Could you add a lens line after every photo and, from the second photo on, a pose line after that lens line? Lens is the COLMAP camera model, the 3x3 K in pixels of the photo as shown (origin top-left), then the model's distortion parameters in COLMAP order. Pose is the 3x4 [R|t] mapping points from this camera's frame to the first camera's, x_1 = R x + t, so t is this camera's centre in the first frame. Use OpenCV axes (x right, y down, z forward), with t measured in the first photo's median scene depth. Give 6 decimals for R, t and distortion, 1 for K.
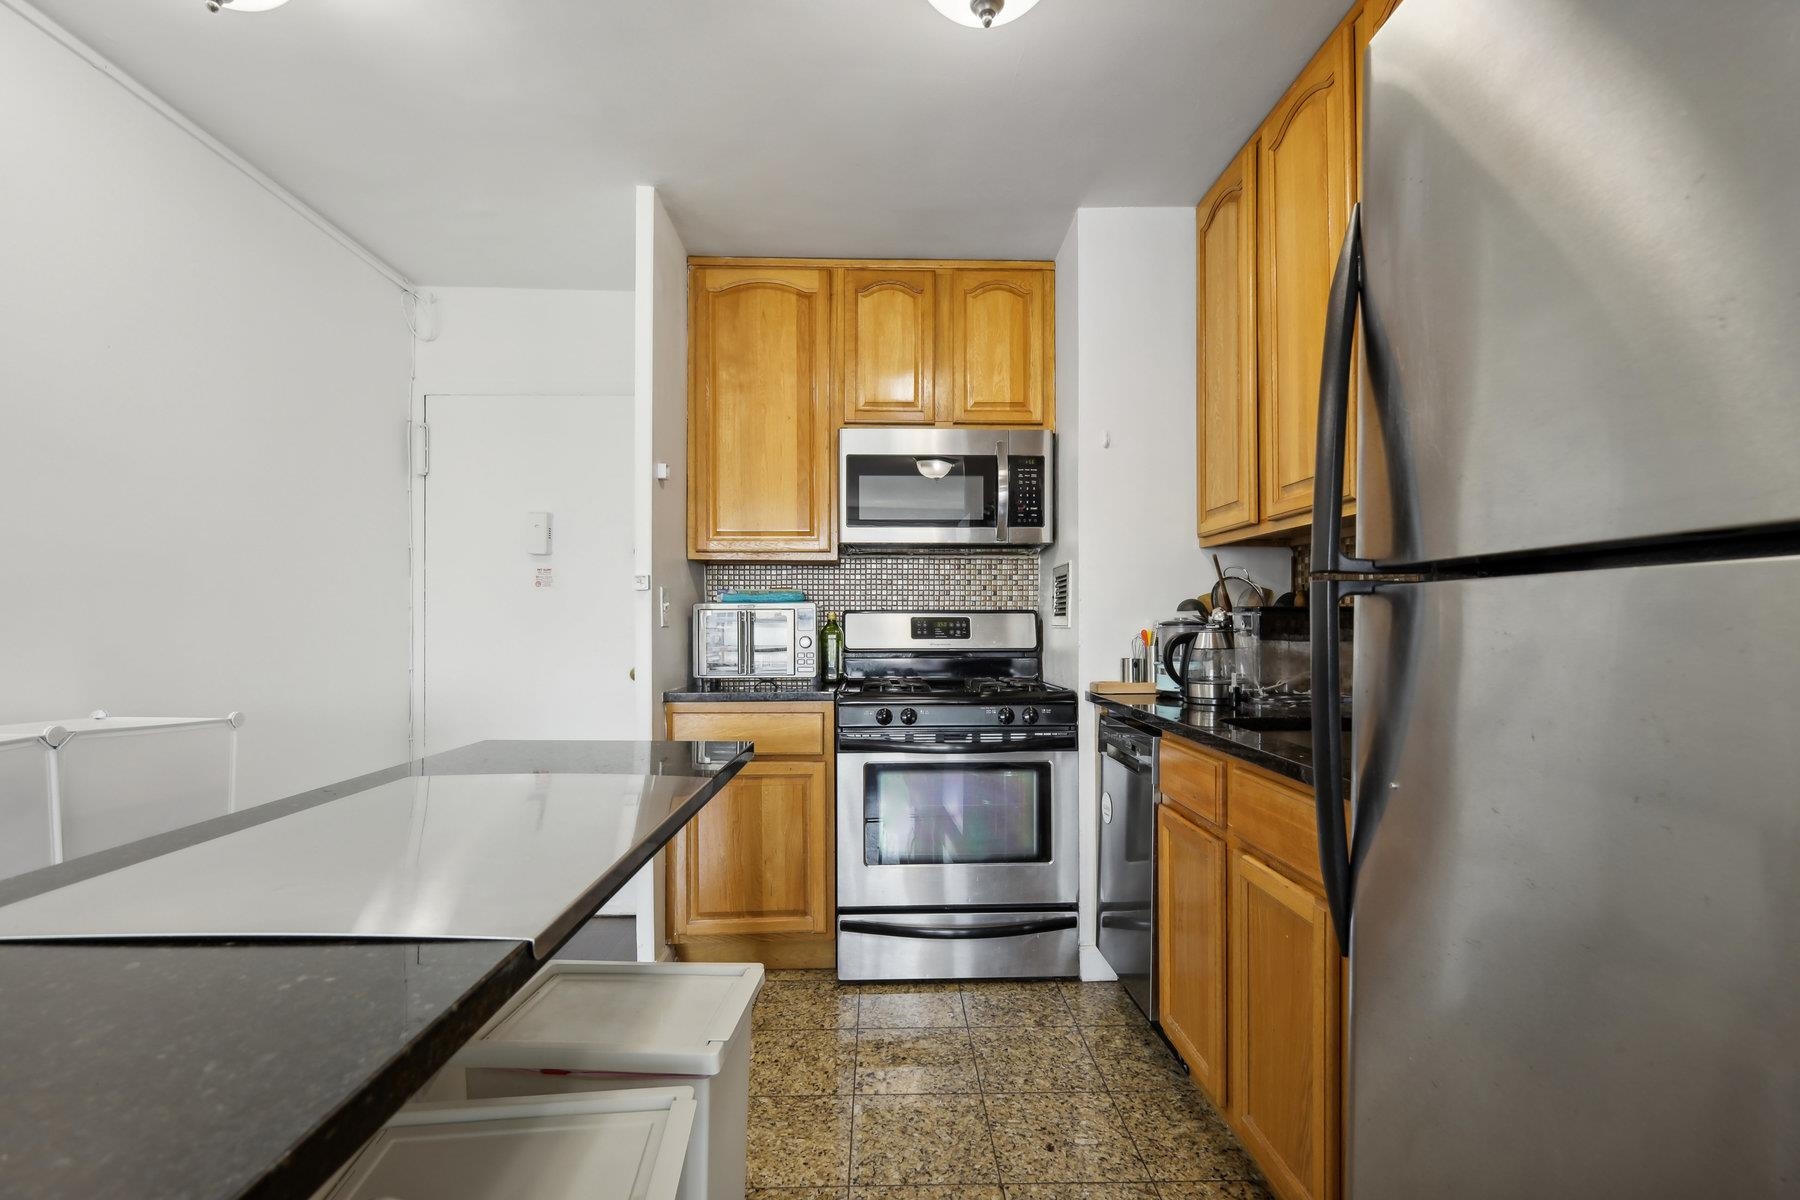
lens RADIAL K [[803.0, 0, 897.2], [0, 803.0, 614.5], [0, 0, 1]] dist [-0.000634, -0.000020]
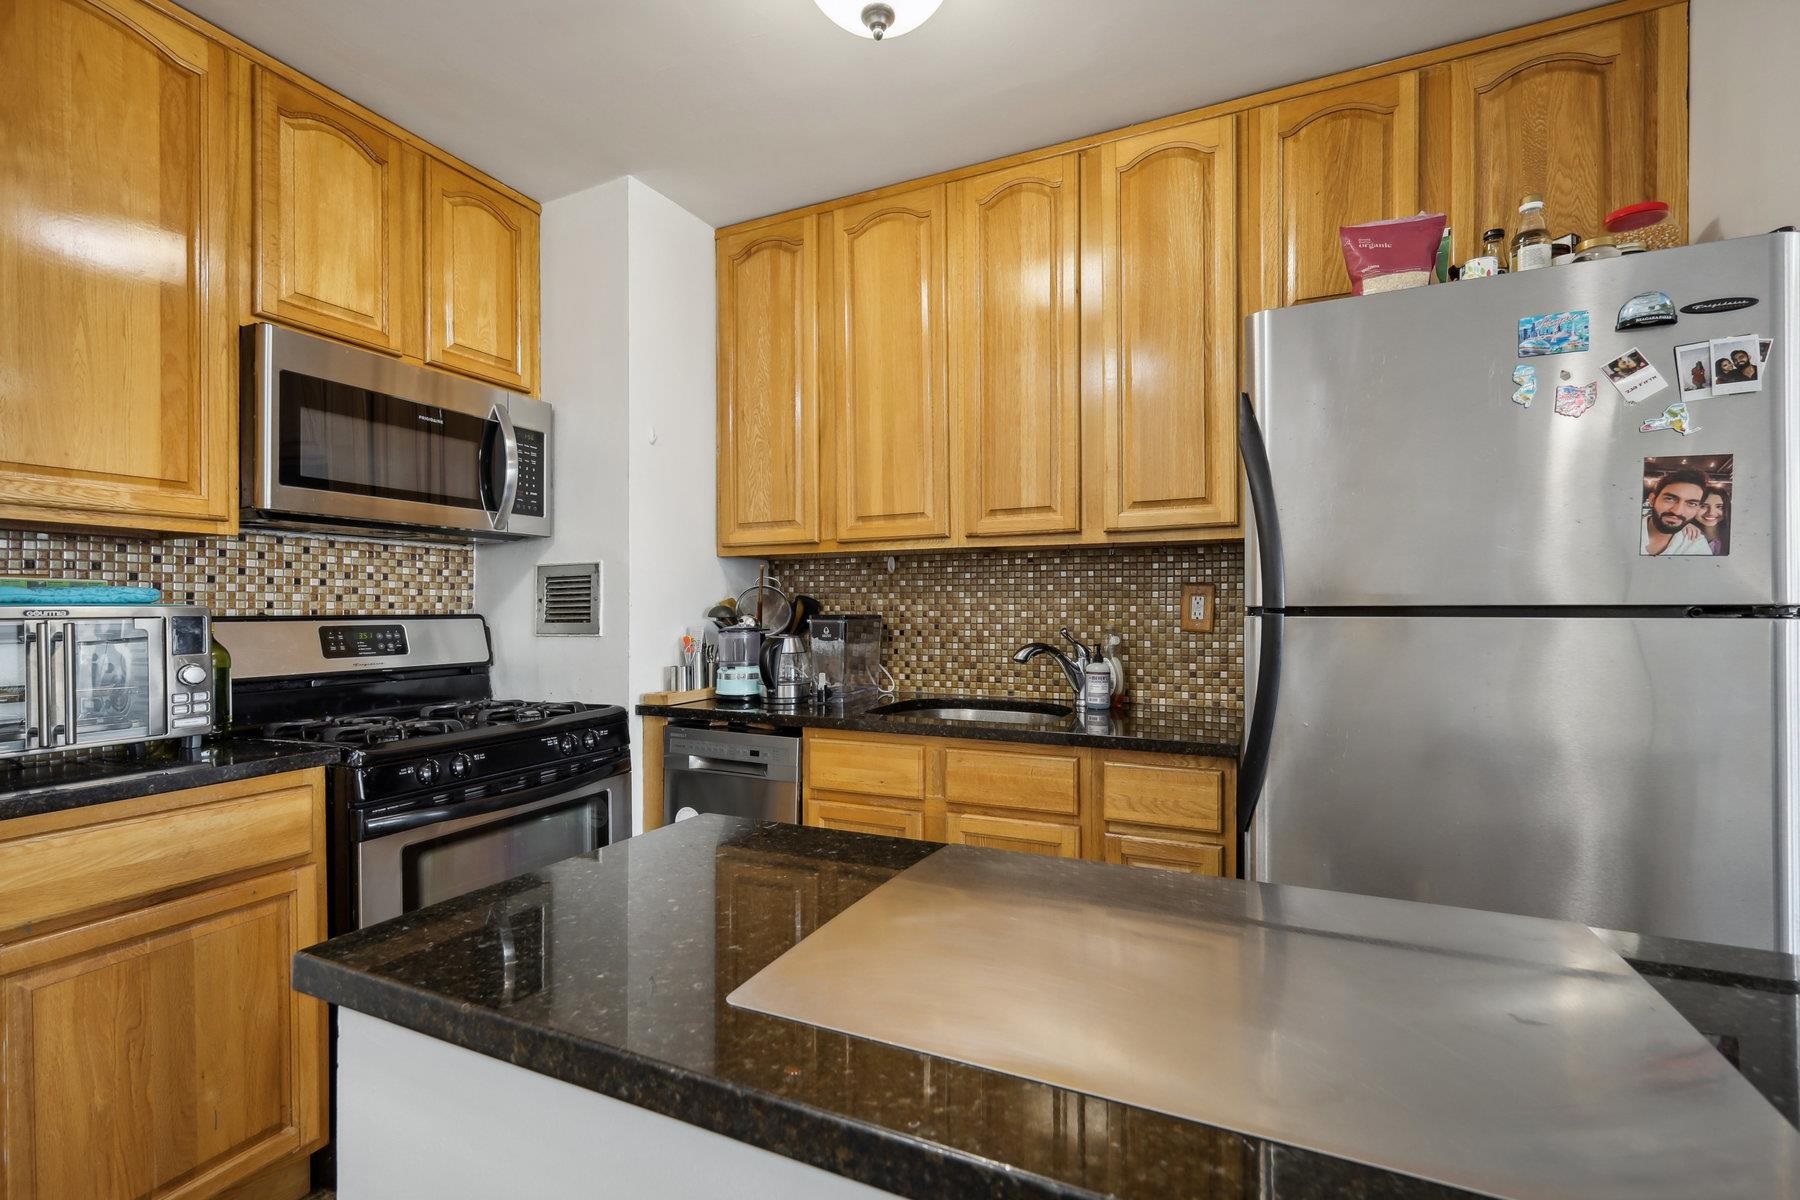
lens RADIAL K [[798.0, 0, 926.5], [0, 798.0, 604.0], [0, 0, 1]] dist [-0.000325, -0.000259]
pose [[0.432395, 0.006609, 0.901660, -0.394668], [-0.004000, 0.999977, -0.005411, -0.014945], [-0.901675, -0.001267, 0.432412, 0.272955]]
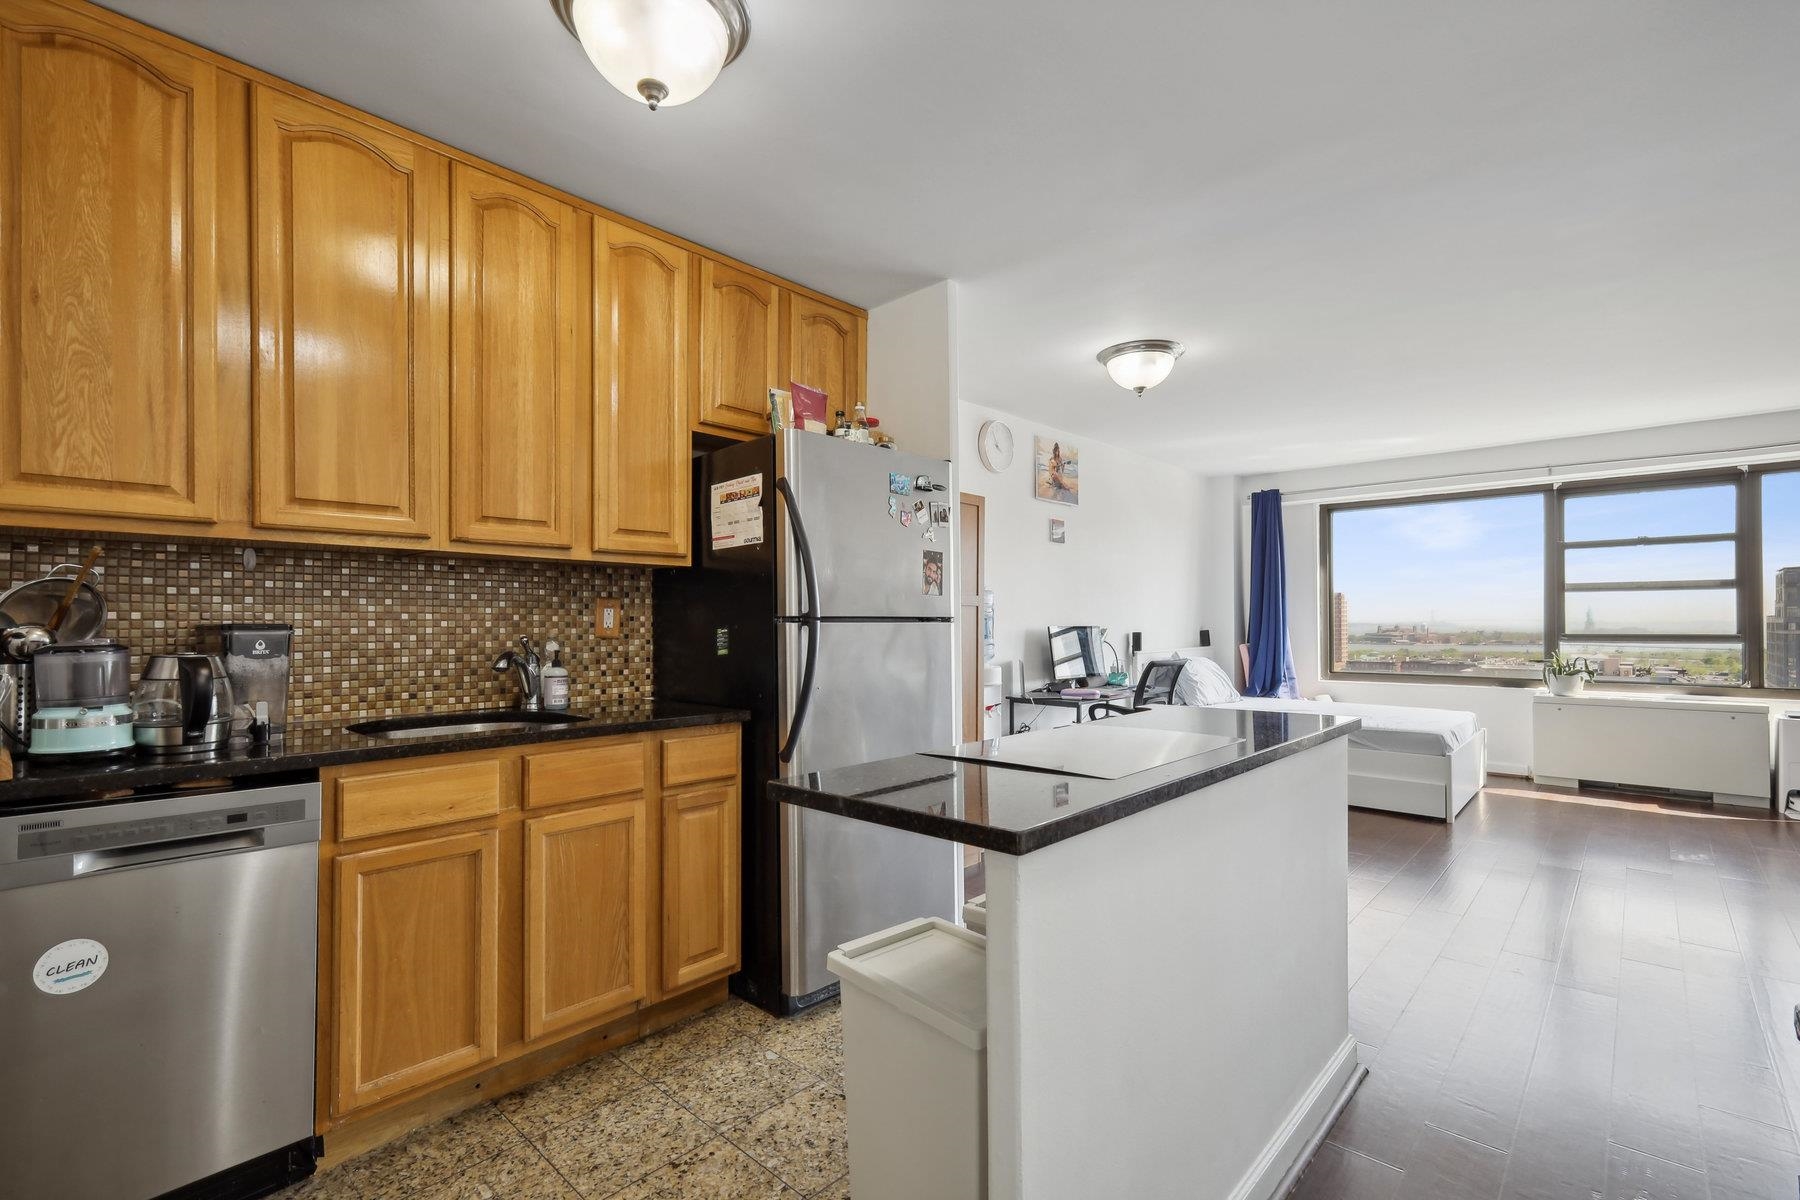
lens RADIAL K [[803.0, 0, 897.2], [0, 803.0, 614.5], [0, 0, 1]] dist [-0.000634, -0.000020]
pose [[-0.721584, 0.010992, 0.692240, -0.480438], [-0.000374, 0.999868, -0.016267, -0.005006], [-0.692327, -0.011997, -0.721484, 0.839914]]
